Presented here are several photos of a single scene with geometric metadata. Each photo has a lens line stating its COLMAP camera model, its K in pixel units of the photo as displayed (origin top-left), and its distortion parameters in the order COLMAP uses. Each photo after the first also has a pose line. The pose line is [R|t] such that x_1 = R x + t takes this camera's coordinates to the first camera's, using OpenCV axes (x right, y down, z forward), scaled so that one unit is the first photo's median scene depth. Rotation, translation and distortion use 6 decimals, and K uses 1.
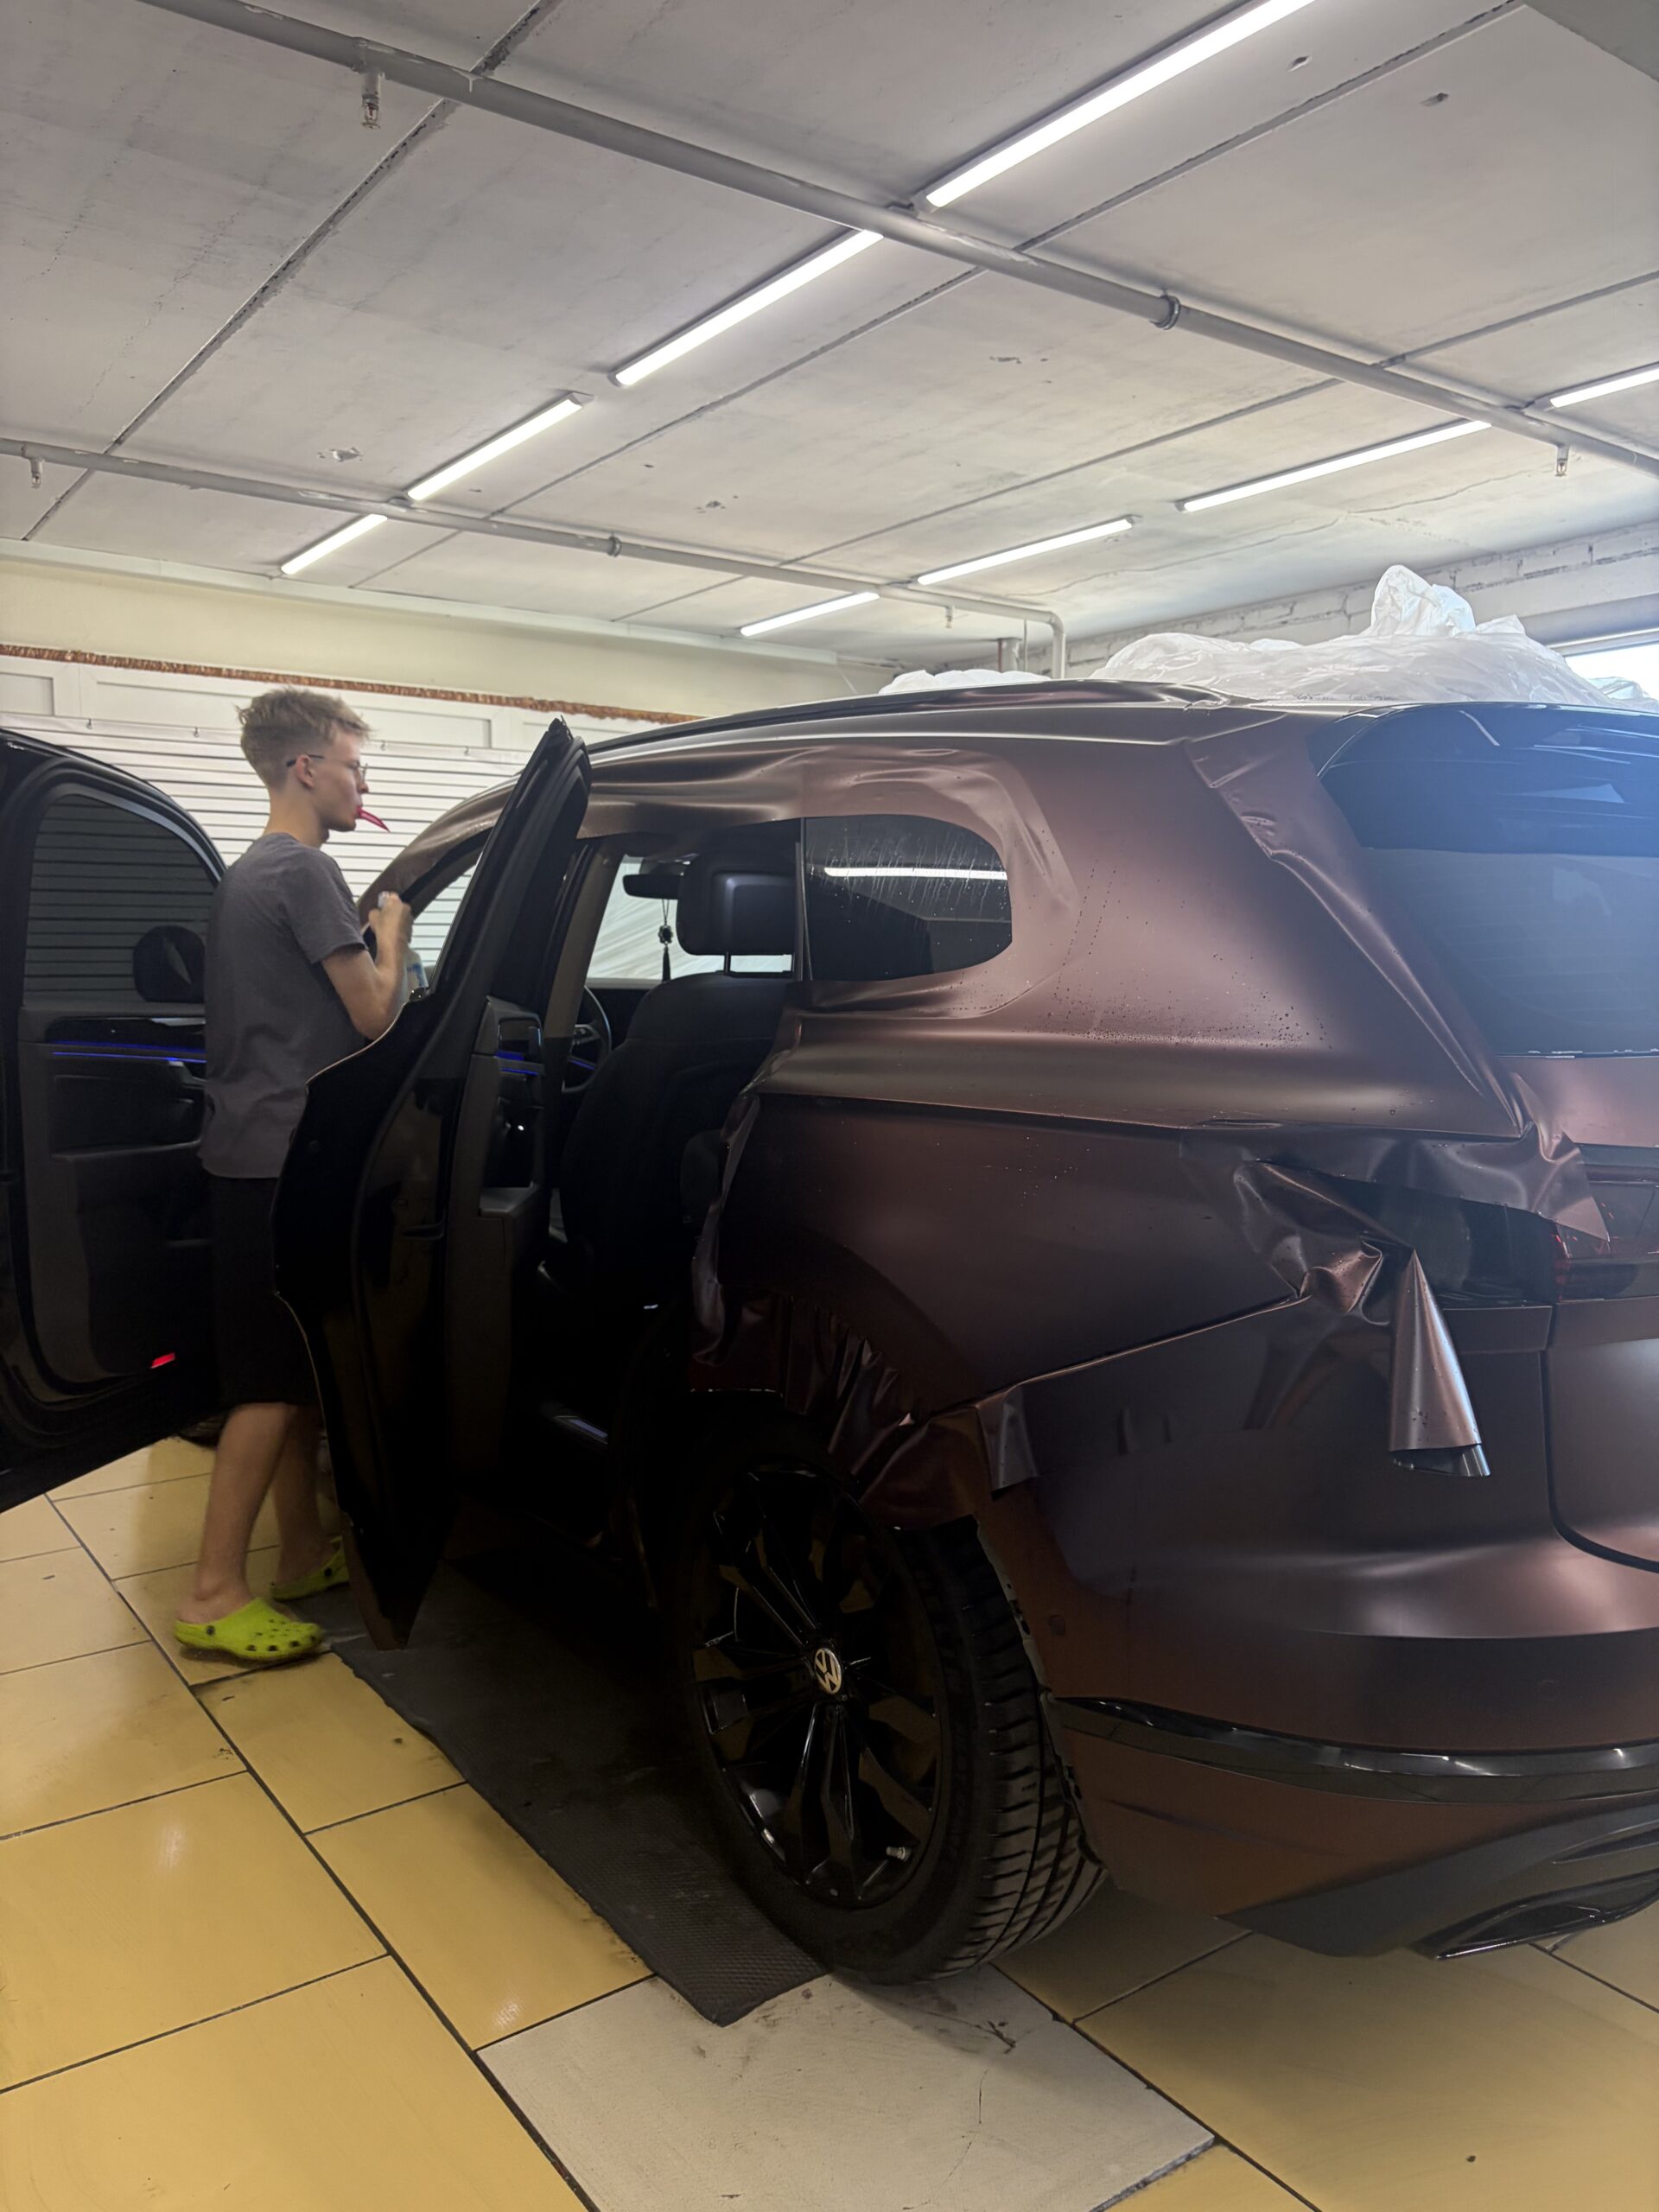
lens RADIAL K [[1665.2, 0, 829.5], [0, 1665.2, 1106.0], [0, 0, 1]] dist [0.007024, 0.000663]
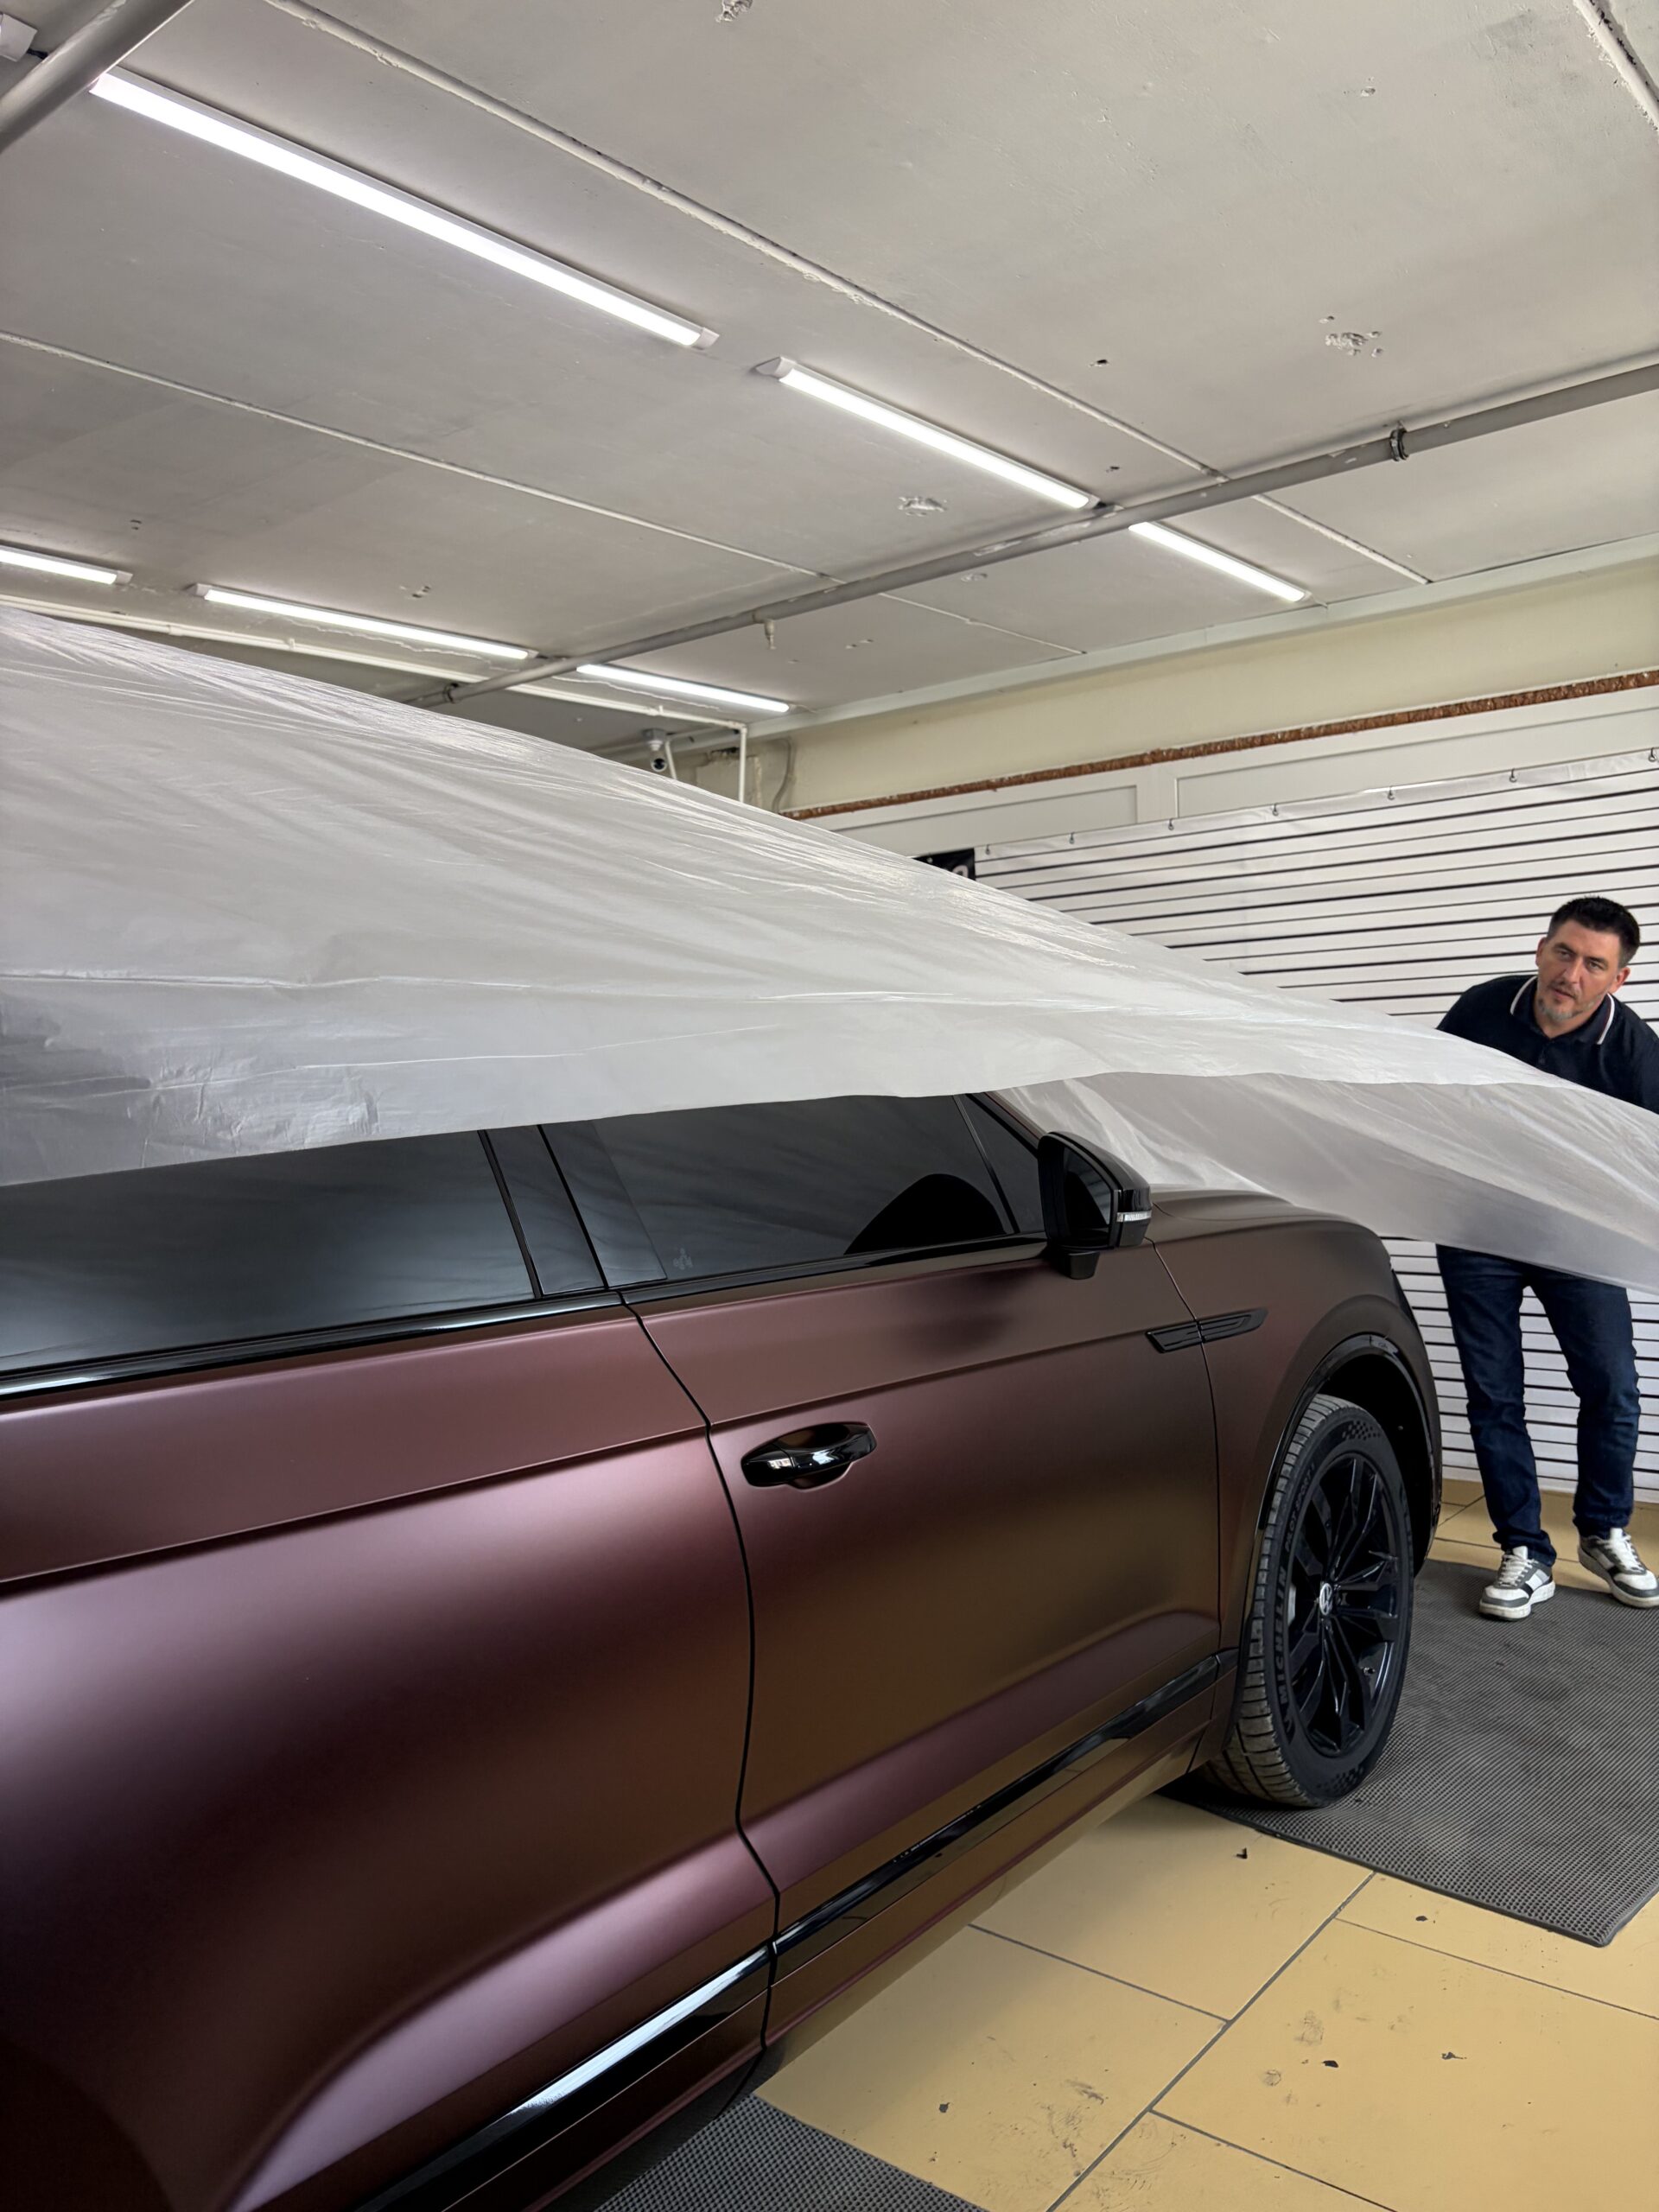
lens RADIAL K [[1665.2, 0, 829.5], [0, 1665.2, 1106.0], [0, 0, 1]] dist [0.007024, 0.000663]
pose [[0.271317, 0.019996, -0.962282, 0.387469], [-0.036796, 0.999269, 0.010390, -0.079977], [0.961786, 0.032589, 0.271855, 0.584493]]
